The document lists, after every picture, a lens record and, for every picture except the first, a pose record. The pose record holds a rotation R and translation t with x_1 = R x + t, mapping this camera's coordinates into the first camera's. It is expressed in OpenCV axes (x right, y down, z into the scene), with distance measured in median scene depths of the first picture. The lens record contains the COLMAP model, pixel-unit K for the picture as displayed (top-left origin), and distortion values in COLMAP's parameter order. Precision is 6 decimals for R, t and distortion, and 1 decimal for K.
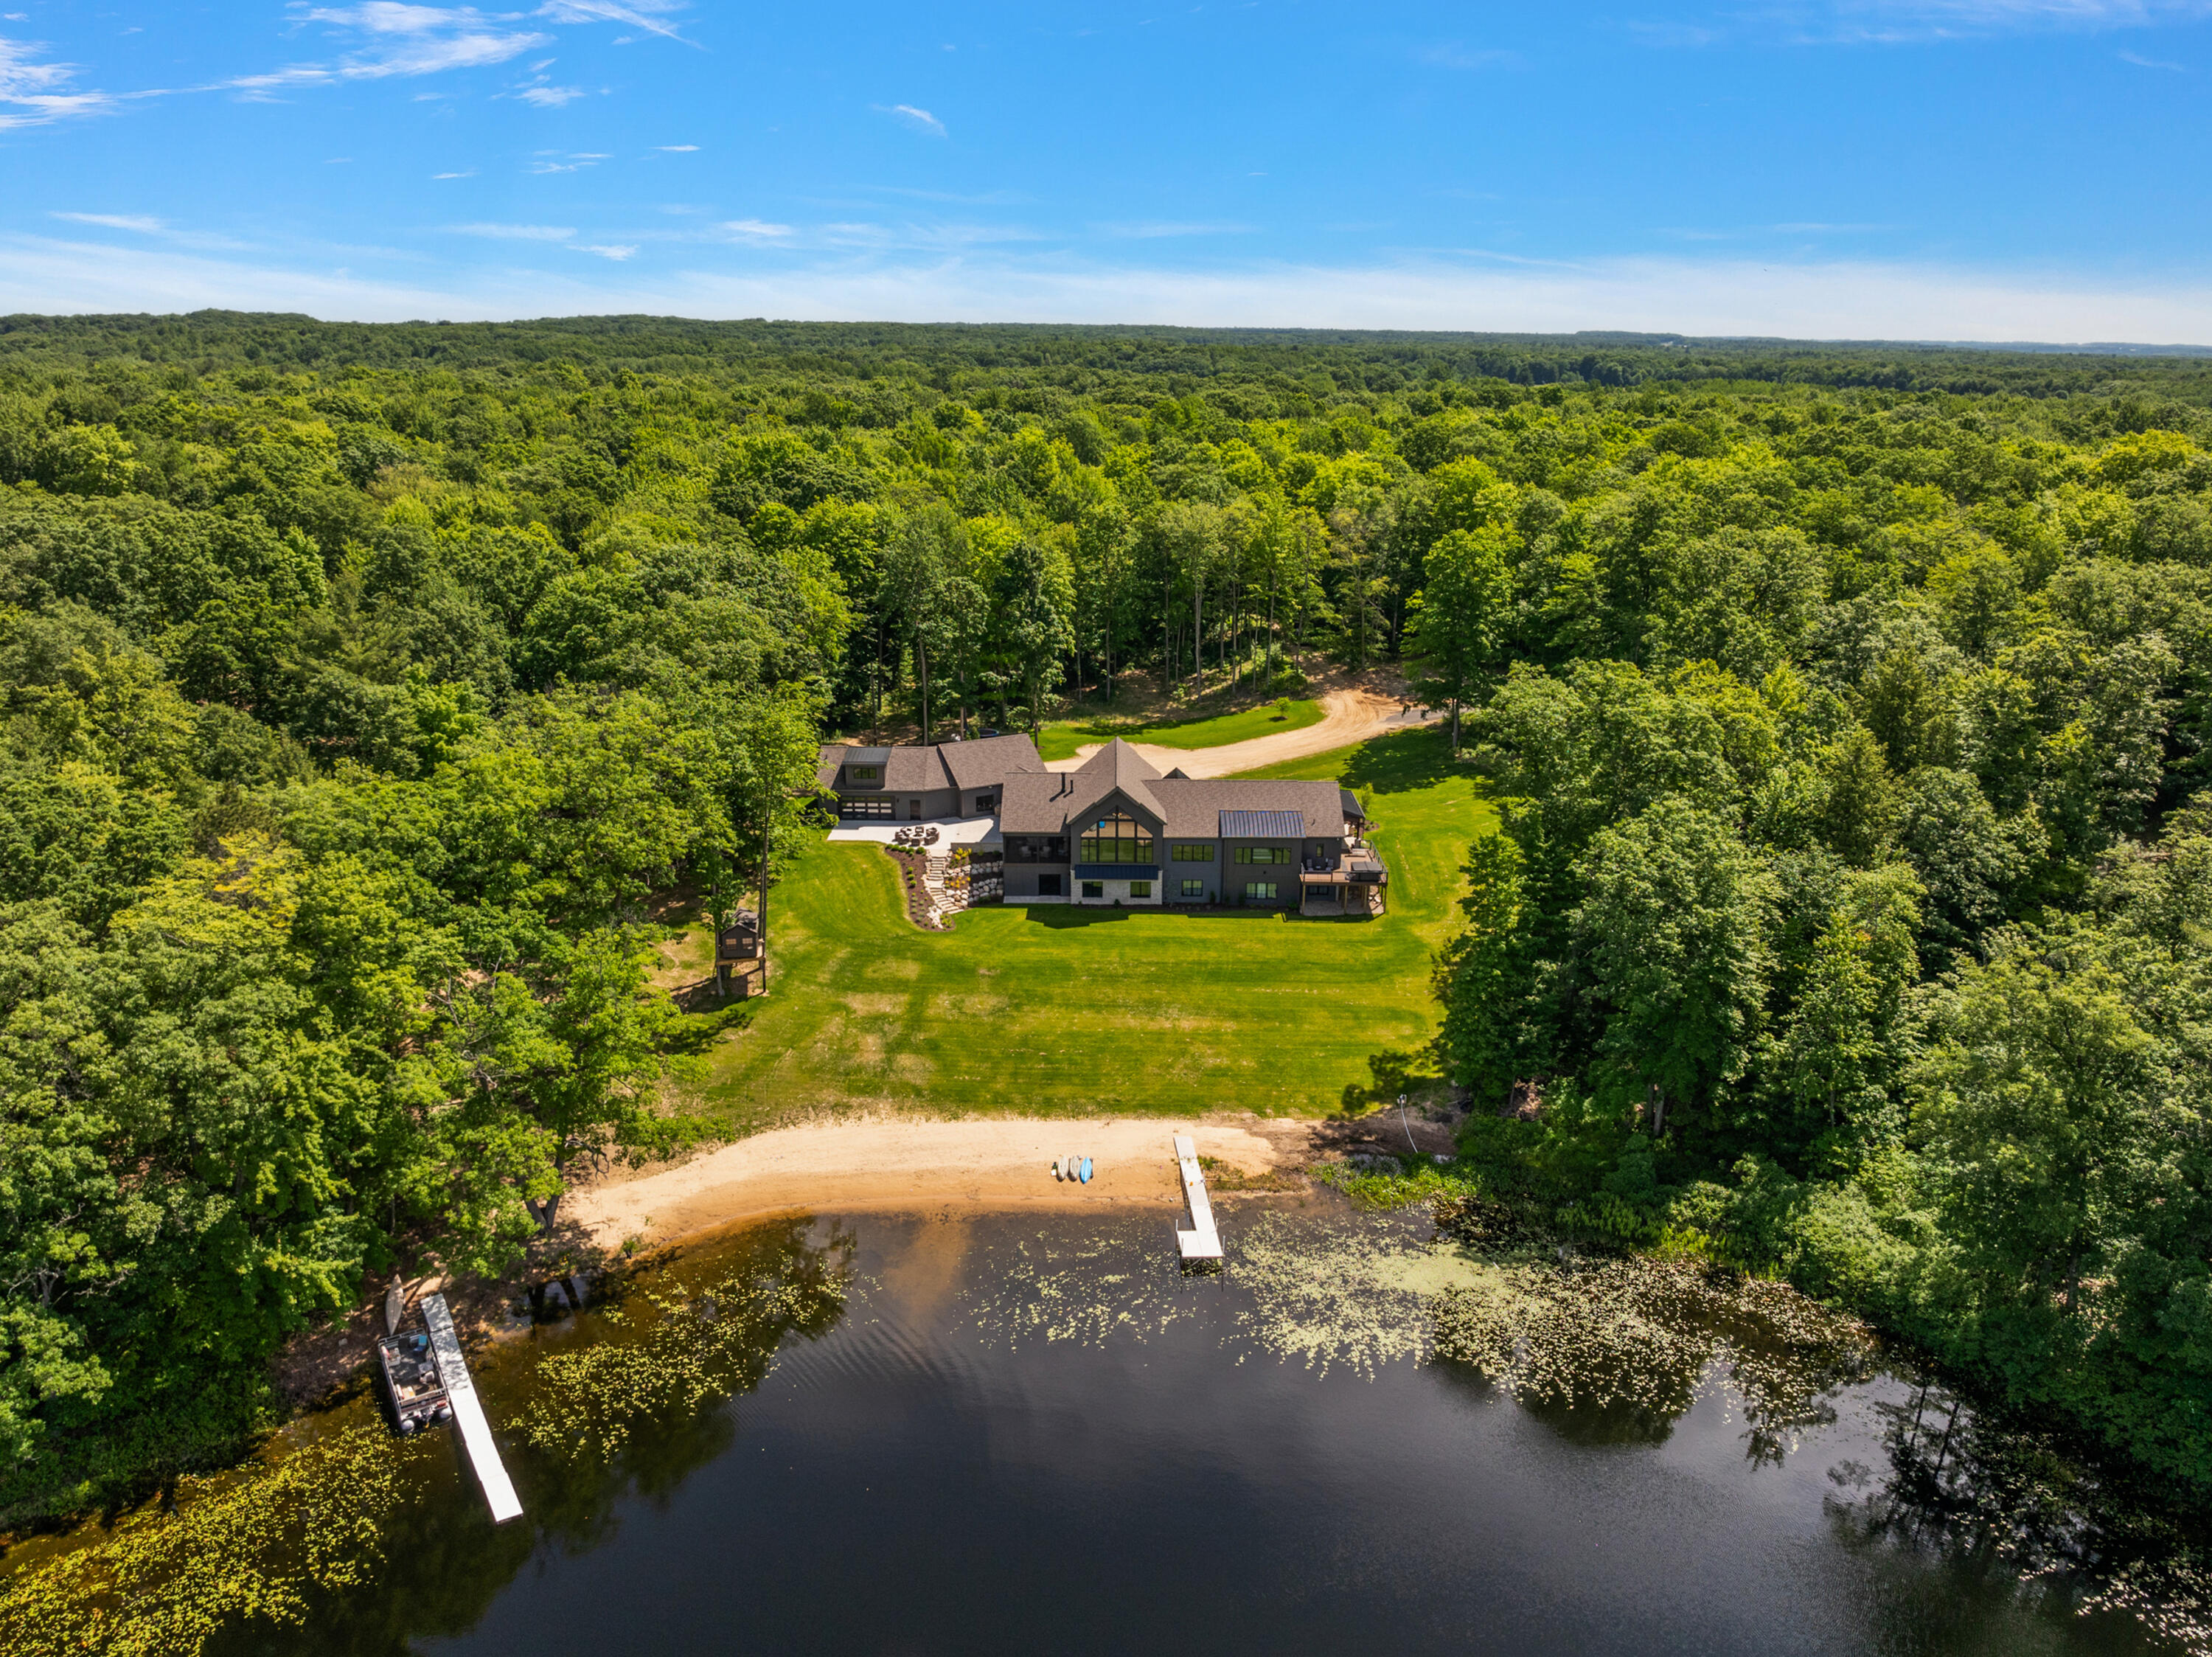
lens RADIAL K [[1573.7, 0, 1117.5], [0, 1573.7, 828.0], [0, 0, 1]] dist [-0.038649, 0.004197]
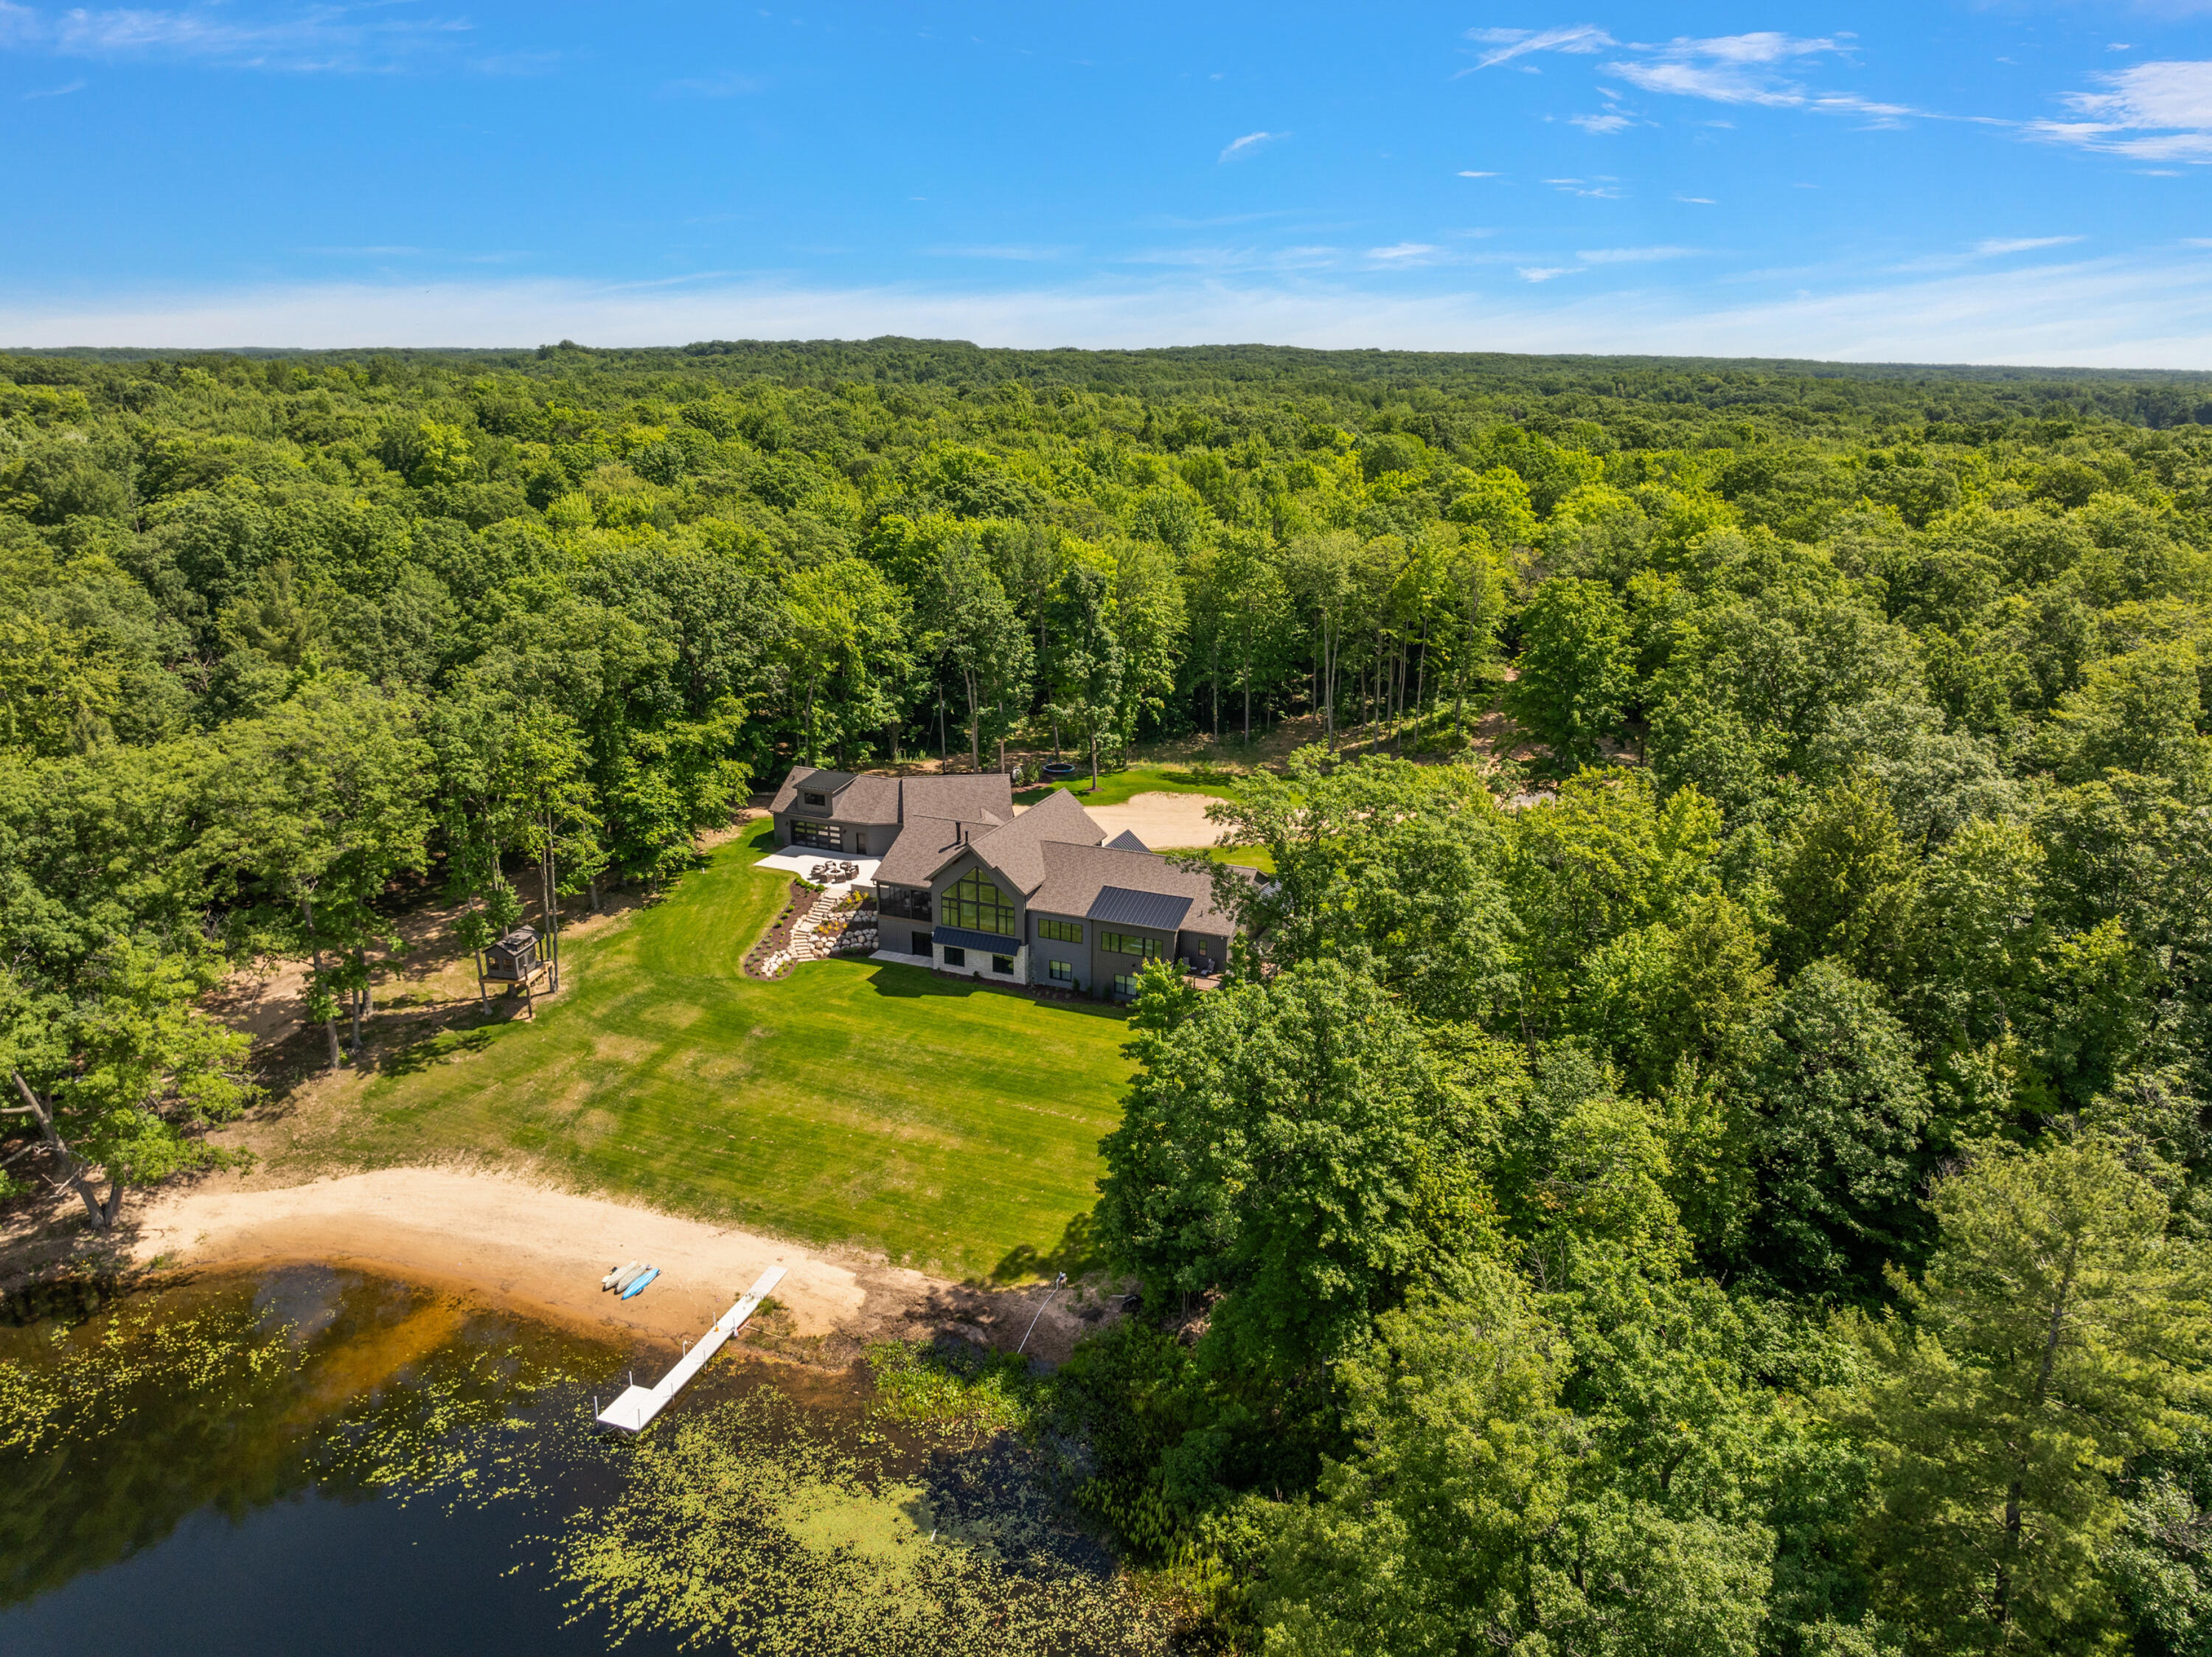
lens RADIAL K [[1511.1, 0, 1116.1], [0, 1511.1, 868.2], [0, 0, 1]] dist [-0.044382, 0.000888]
pose [[0.927515, 0.119128, -0.354295, 0.438718], [-0.112623, 0.992872, 0.039004, -0.064871], [0.356416, 0.003725, 0.934320, 0.283748]]
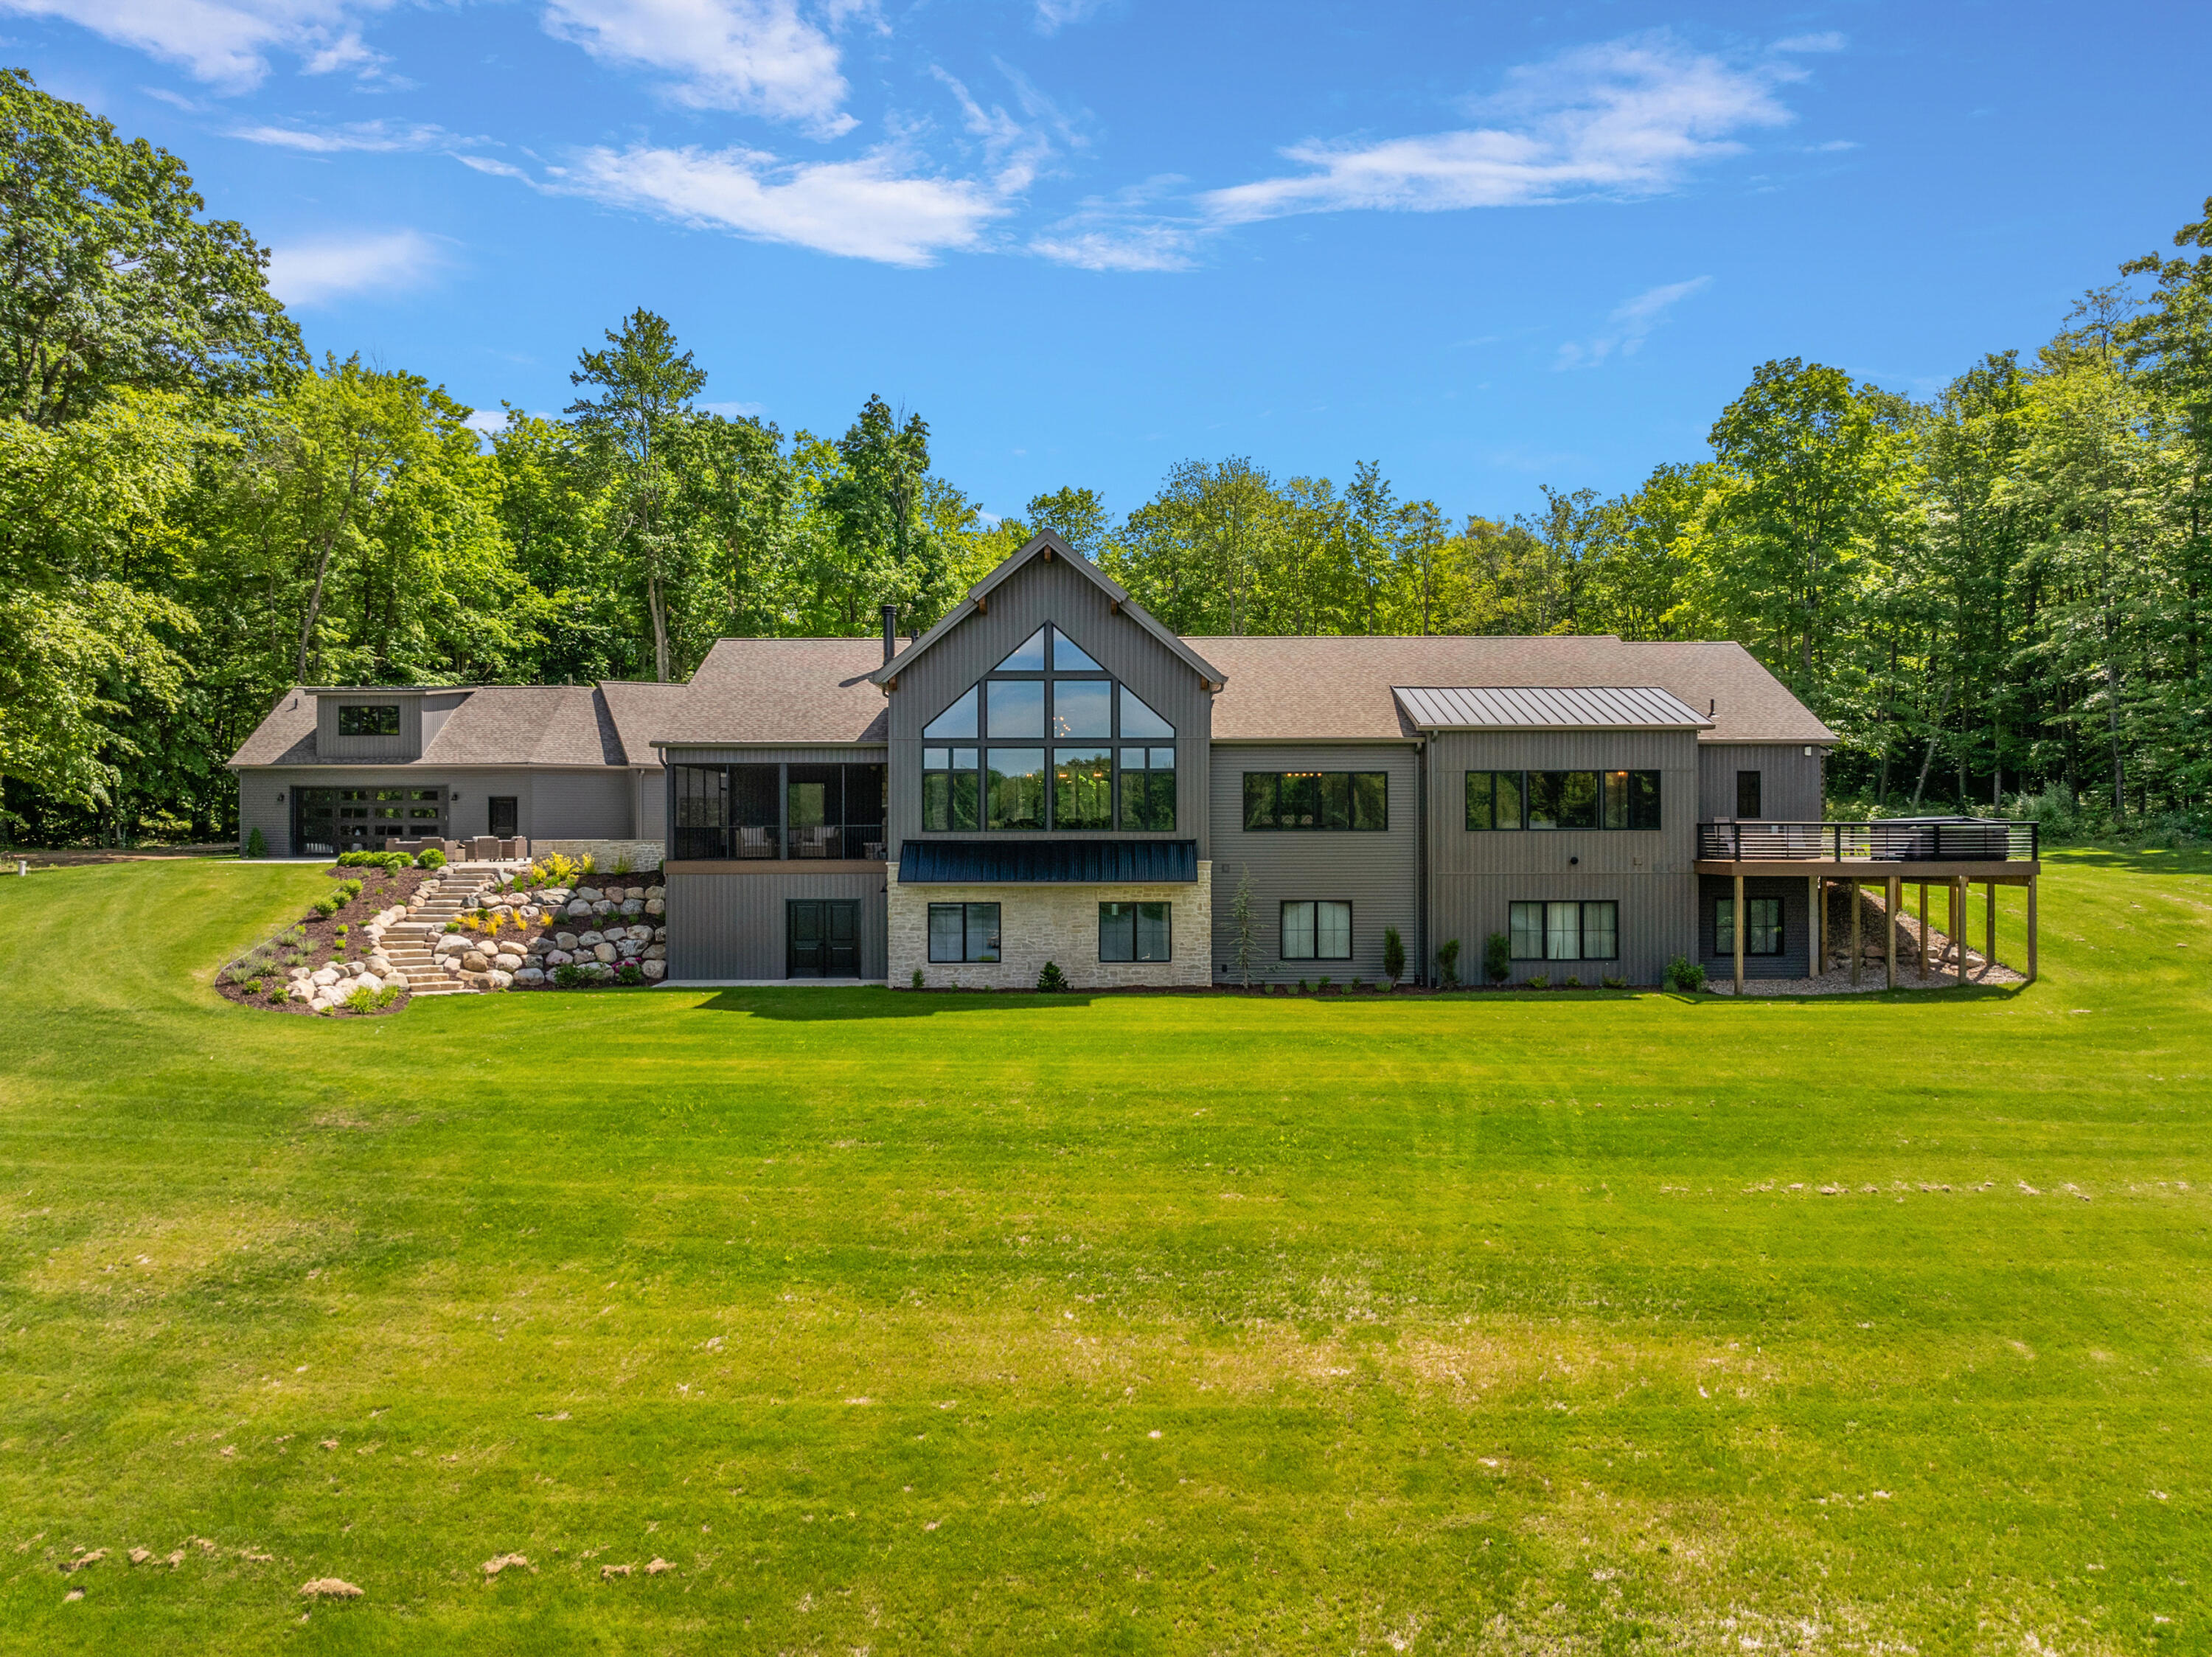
lens RADIAL K [[1565.9, 0, 1109.9], [0, 1565.9, 852.6], [0, 0, 1]] dist [-0.037823, 0.001627]
pose [[0.999868, -0.016147, -0.002021, 0.013019], [0.014991, 0.962279, -0.271652, 0.122402], [0.006331, 0.271586, 0.962393, 0.875515]]
